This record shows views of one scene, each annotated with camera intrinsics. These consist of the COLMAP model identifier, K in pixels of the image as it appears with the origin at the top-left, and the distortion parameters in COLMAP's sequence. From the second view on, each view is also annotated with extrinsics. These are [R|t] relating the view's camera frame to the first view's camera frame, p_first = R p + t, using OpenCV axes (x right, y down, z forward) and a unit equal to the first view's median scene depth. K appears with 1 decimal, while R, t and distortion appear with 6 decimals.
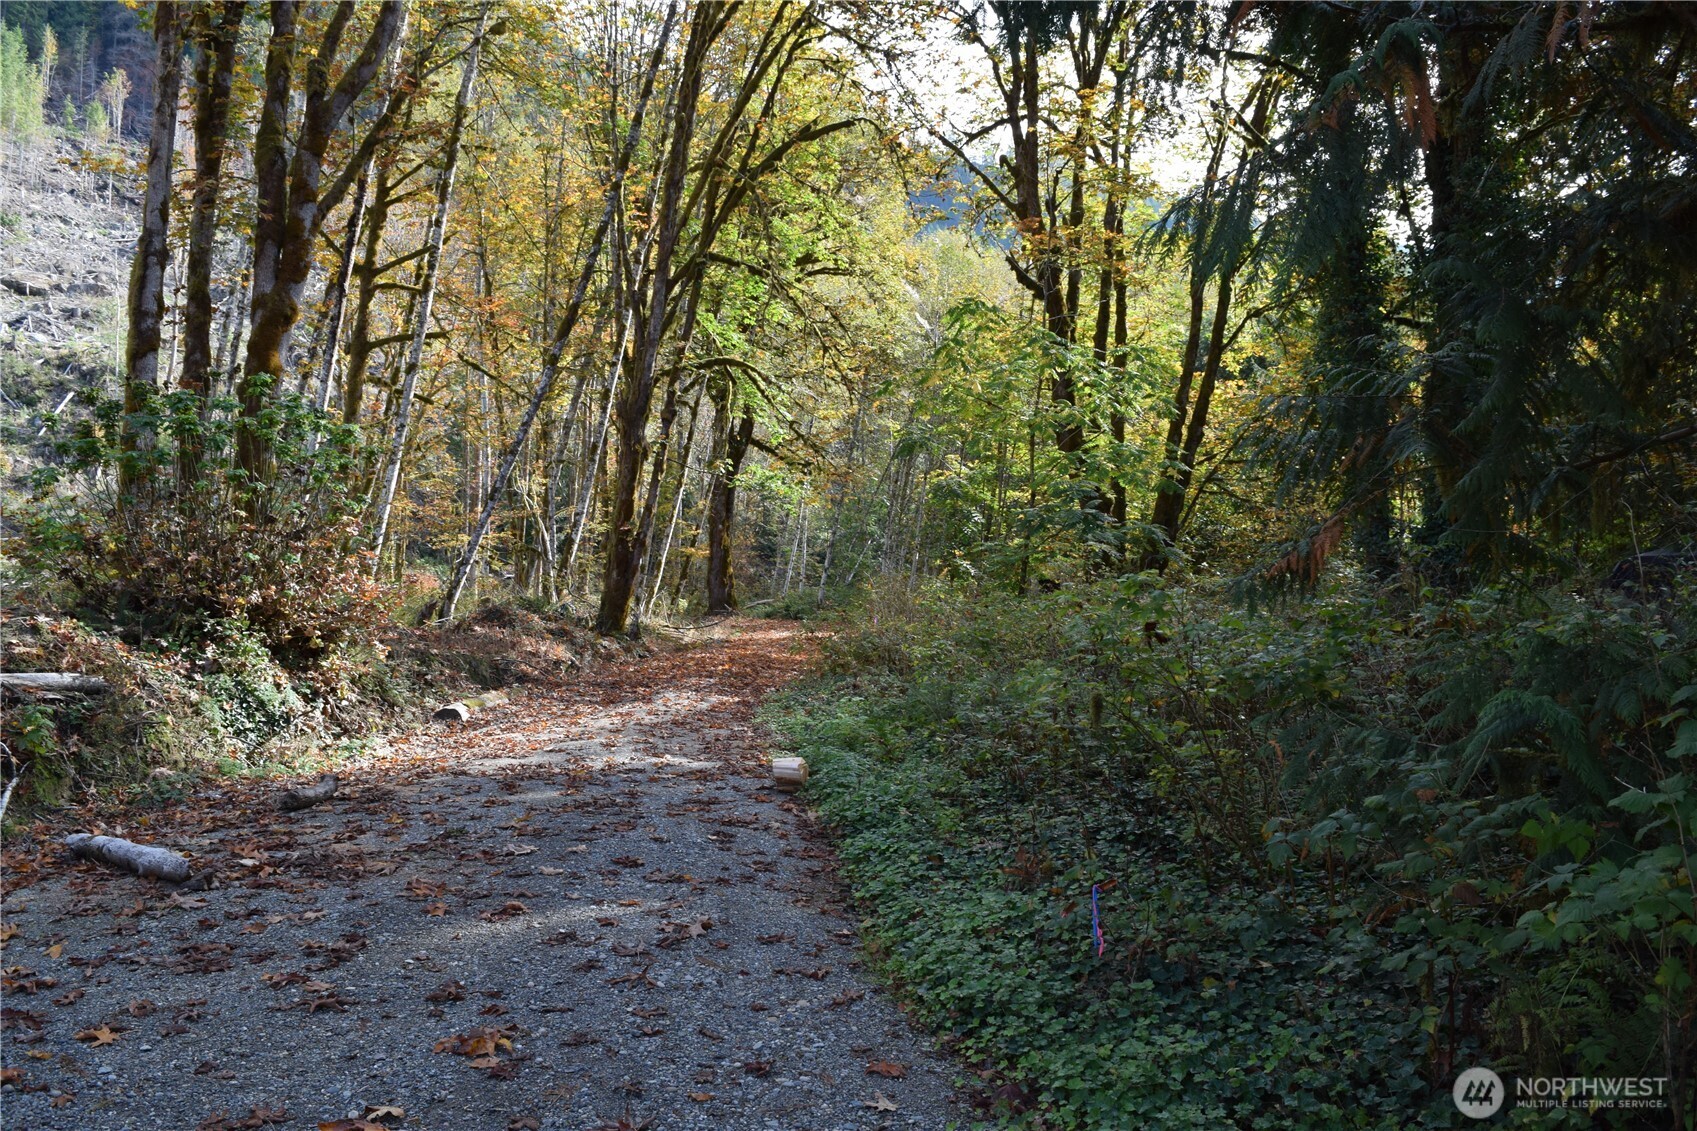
lens RADIAL K [[1384.9, 0, 849.4], [0, 1384.9, 564.3], [0, 0, 1]] dist [-0.098970, 0.006693]
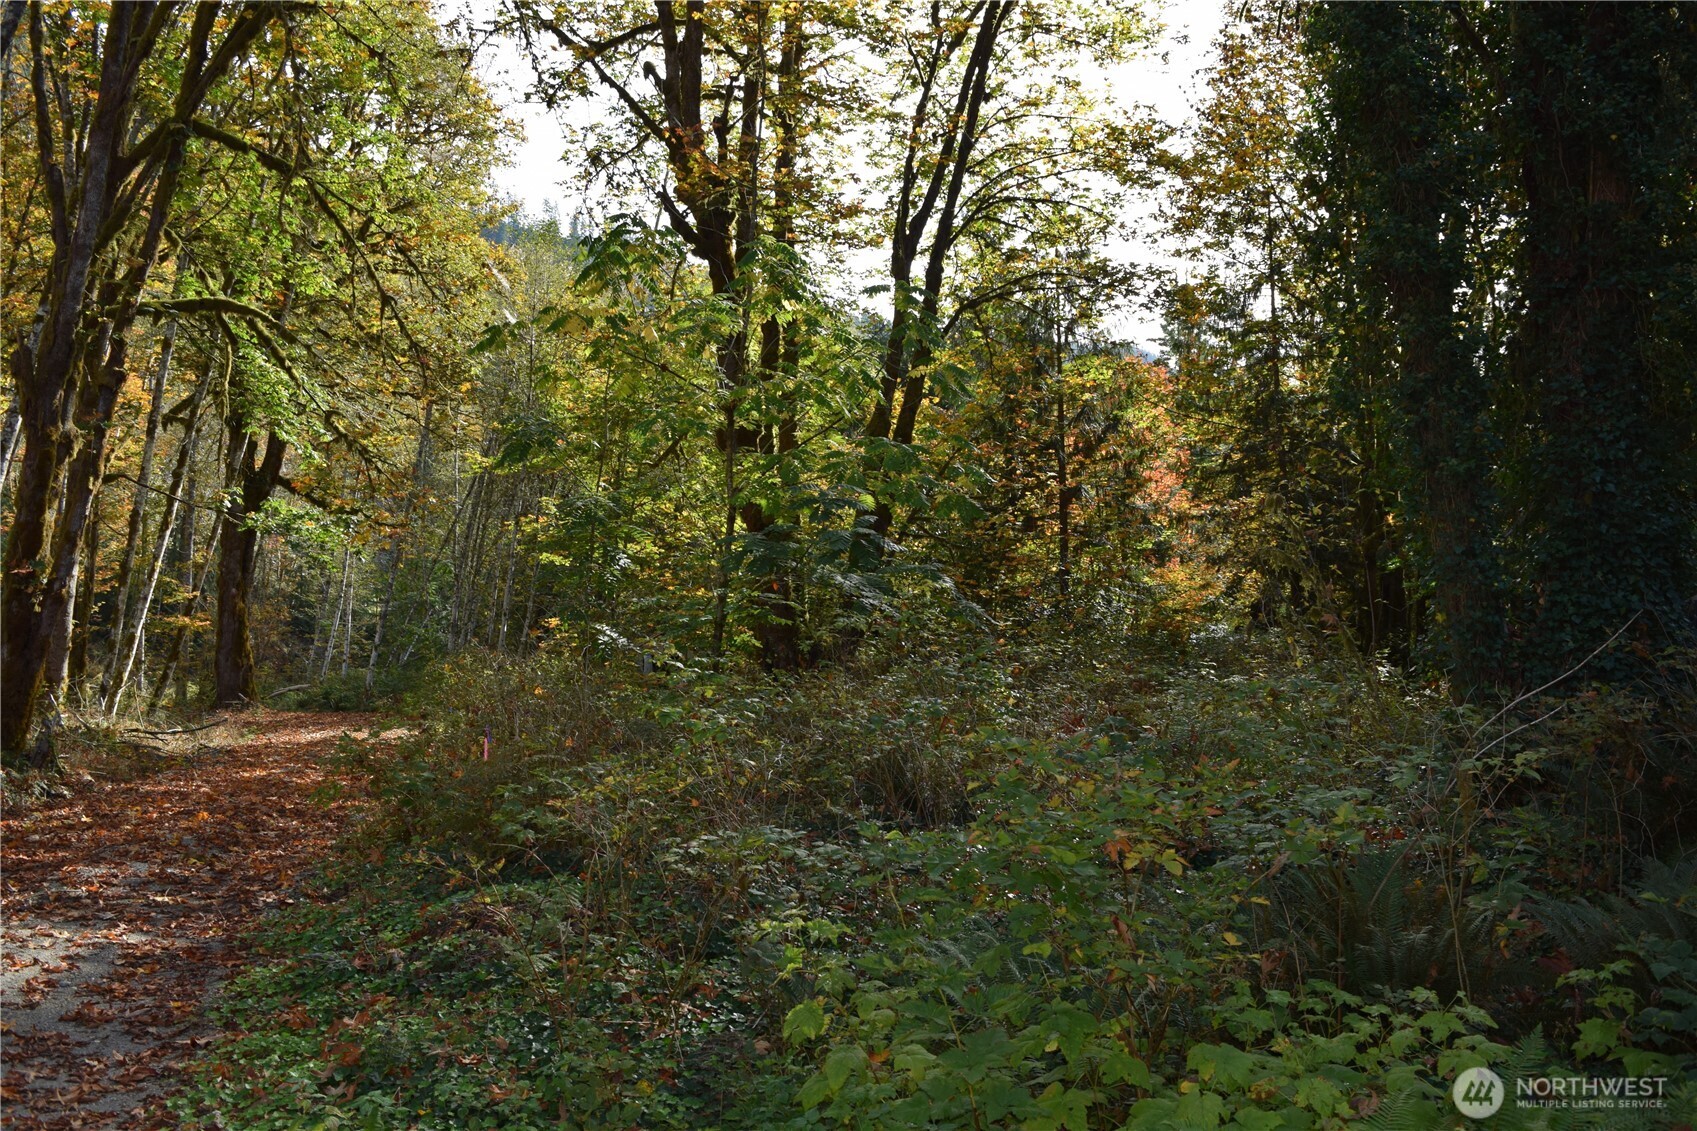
lens RADIAL K [[1384.9, 0, 843.9], [0, 1384.9, 571.1], [0, 0, 1]] dist [-0.098970, 0.006693]
pose [[0.951280, 0.009091, 0.308194, -0.005594], [0.007060, 0.998661, -0.051249, 0.003306], [-0.308247, 0.050928, 0.949942, 0.224356]]
